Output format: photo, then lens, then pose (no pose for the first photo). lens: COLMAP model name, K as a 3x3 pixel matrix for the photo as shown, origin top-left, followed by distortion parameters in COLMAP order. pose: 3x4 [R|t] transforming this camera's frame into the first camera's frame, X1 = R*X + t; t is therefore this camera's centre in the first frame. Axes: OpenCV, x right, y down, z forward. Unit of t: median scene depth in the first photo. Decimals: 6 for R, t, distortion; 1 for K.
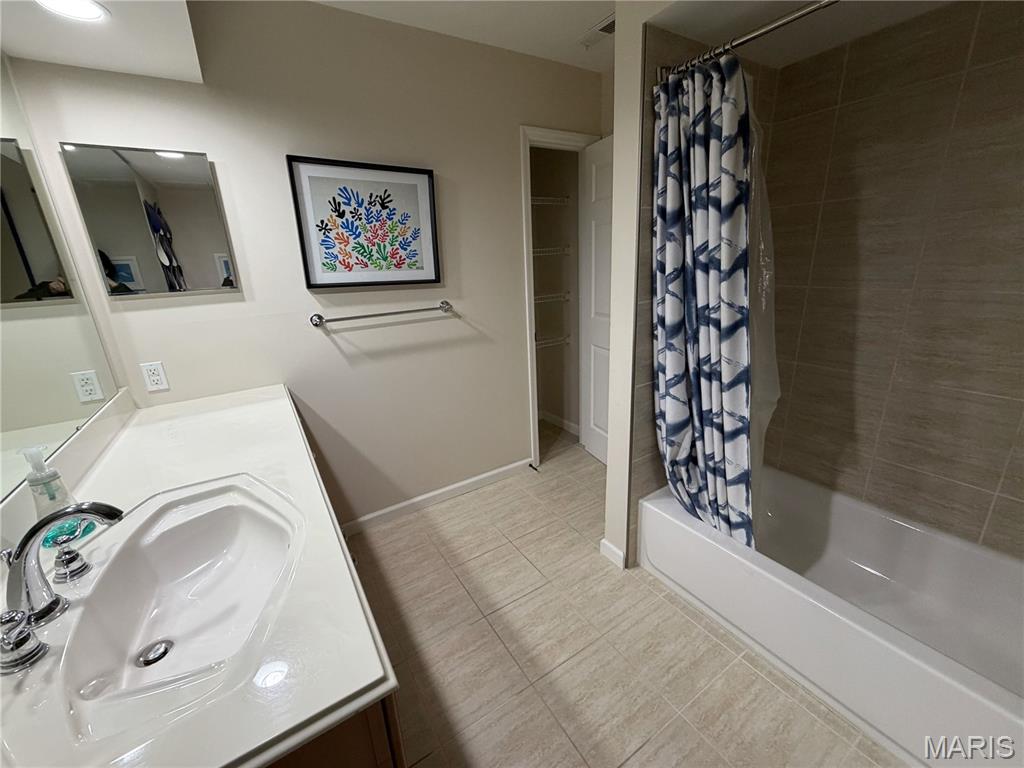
lens RADIAL K [[405.0, 0, 509.3], [0, 405.0, 382.5], [0, 0, 1]] dist [0.002375, 0.000238]
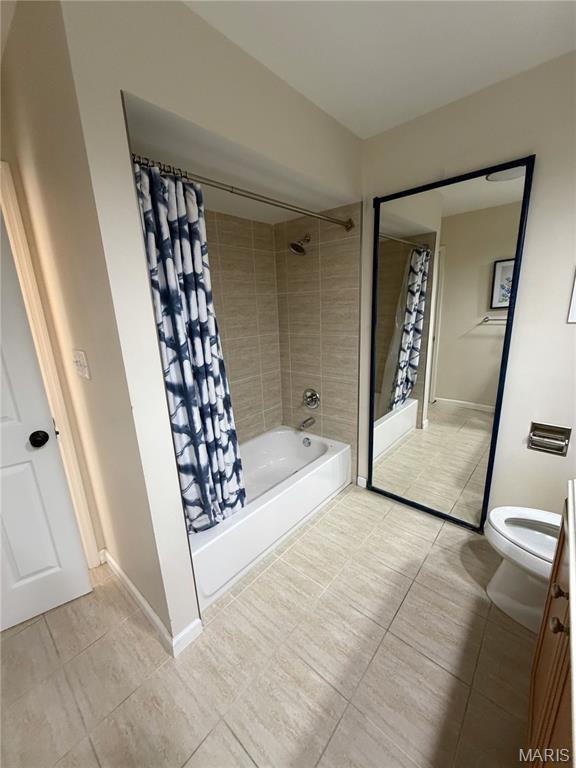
lens RADIAL K [[303.7, 0, 288.0], [0, 303.7, 384.0], [0, 0, 1]] dist [0.002375, 0.000238]
pose [[-0.275982, -0.176390, 0.944839, -0.484286], [0.340869, 0.901161, 0.267802, -0.278743], [-0.898689, 0.395974, -0.188578, 0.900504]]
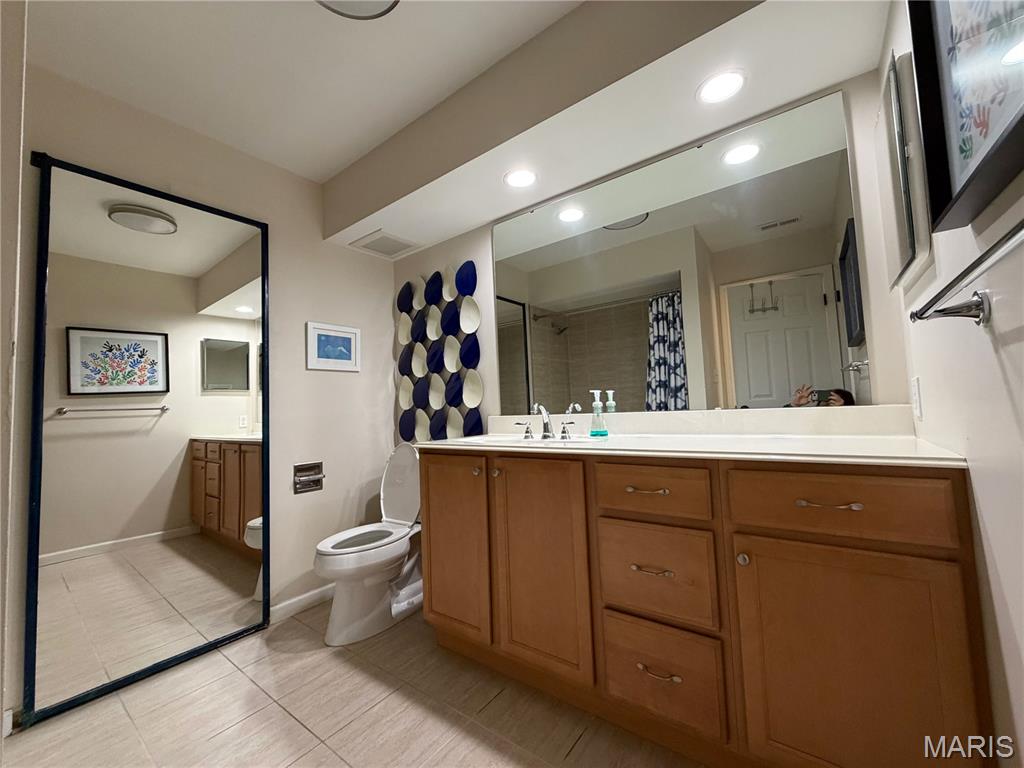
lens RADIAL K [[405.0, 0, 509.3], [0, 405.0, 382.5], [0, 0, 1]] dist [0.002375, 0.000238]
pose [[-0.936339, 0.070516, -0.343944, 0.055921], [-0.012720, 0.972167, 0.233944, -0.204478], [0.350868, 0.223426, -0.909380, 1.519699]]
